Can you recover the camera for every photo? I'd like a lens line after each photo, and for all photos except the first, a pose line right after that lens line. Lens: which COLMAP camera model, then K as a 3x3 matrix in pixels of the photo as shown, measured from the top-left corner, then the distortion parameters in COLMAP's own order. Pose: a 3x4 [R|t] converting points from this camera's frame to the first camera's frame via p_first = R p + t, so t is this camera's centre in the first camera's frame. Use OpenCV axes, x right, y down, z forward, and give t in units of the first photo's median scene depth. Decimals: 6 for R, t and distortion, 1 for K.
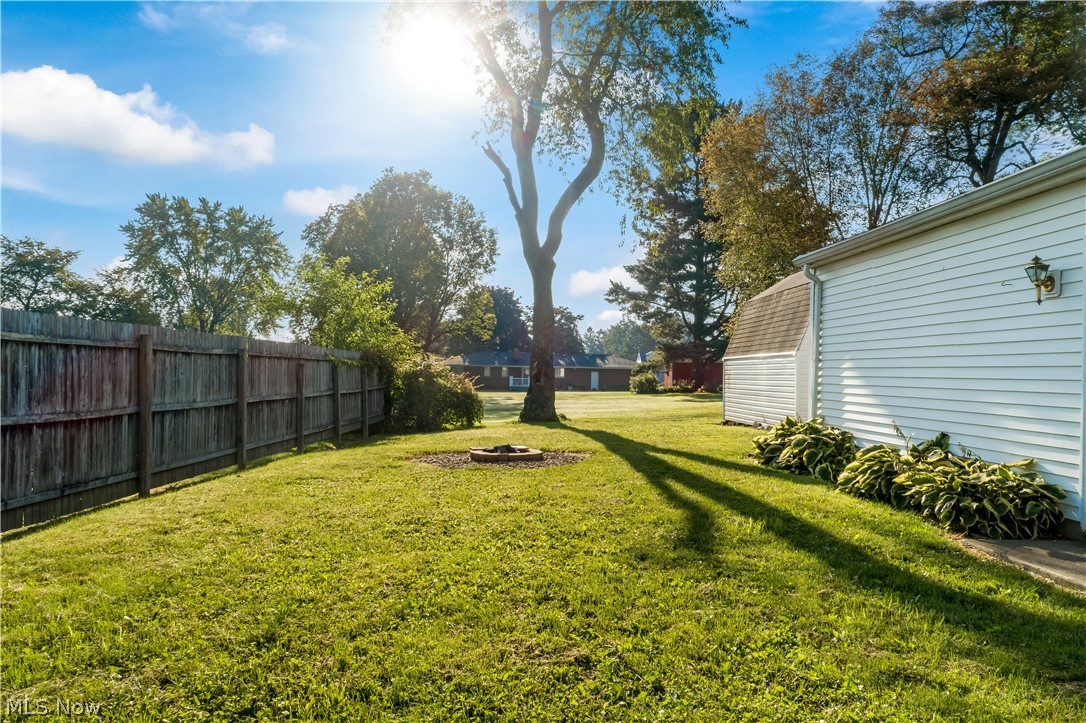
lens RADIAL K [[739.2, 0, 543.4], [0, 739.2, 369.3], [0, 0, 1]] dist [0.001572, 0.001191]
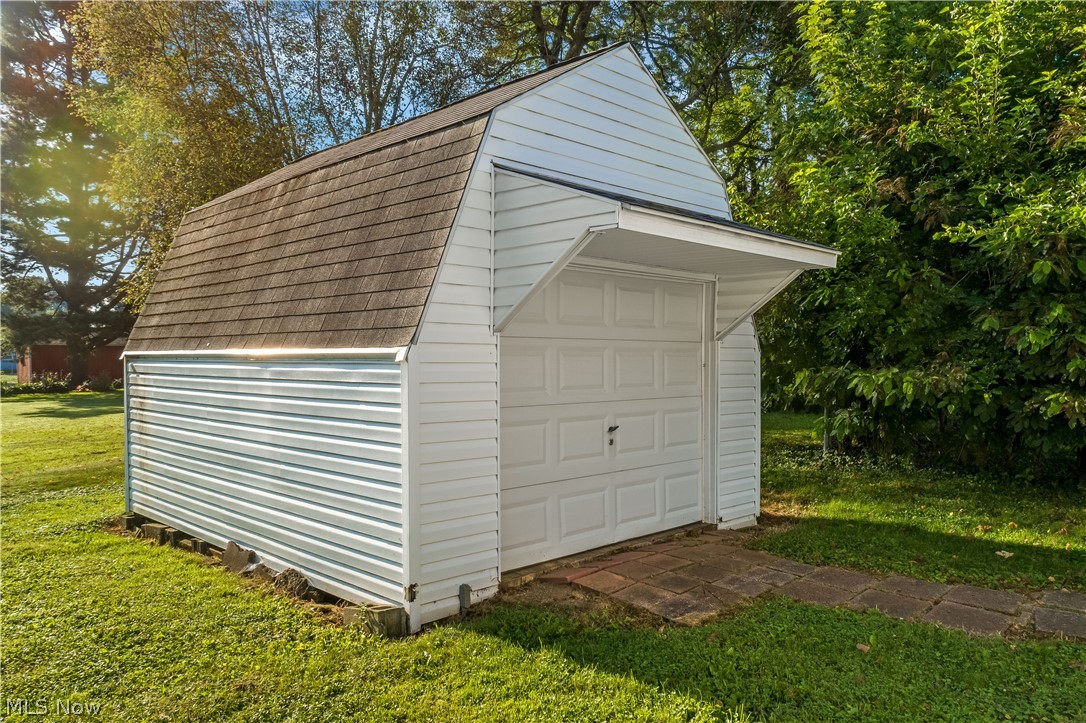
lens RADIAL K [[739.2, 0, 551.9], [0, 739.2, 373.1], [0, 0, 1]] dist [0.001572, 0.001191]
pose [[0.719448, -0.023131, 0.694161, 0.059096], [-0.000798, 0.999417, 0.034129, -0.007787], [-0.694546, -0.025108, 0.719010, 0.245987]]
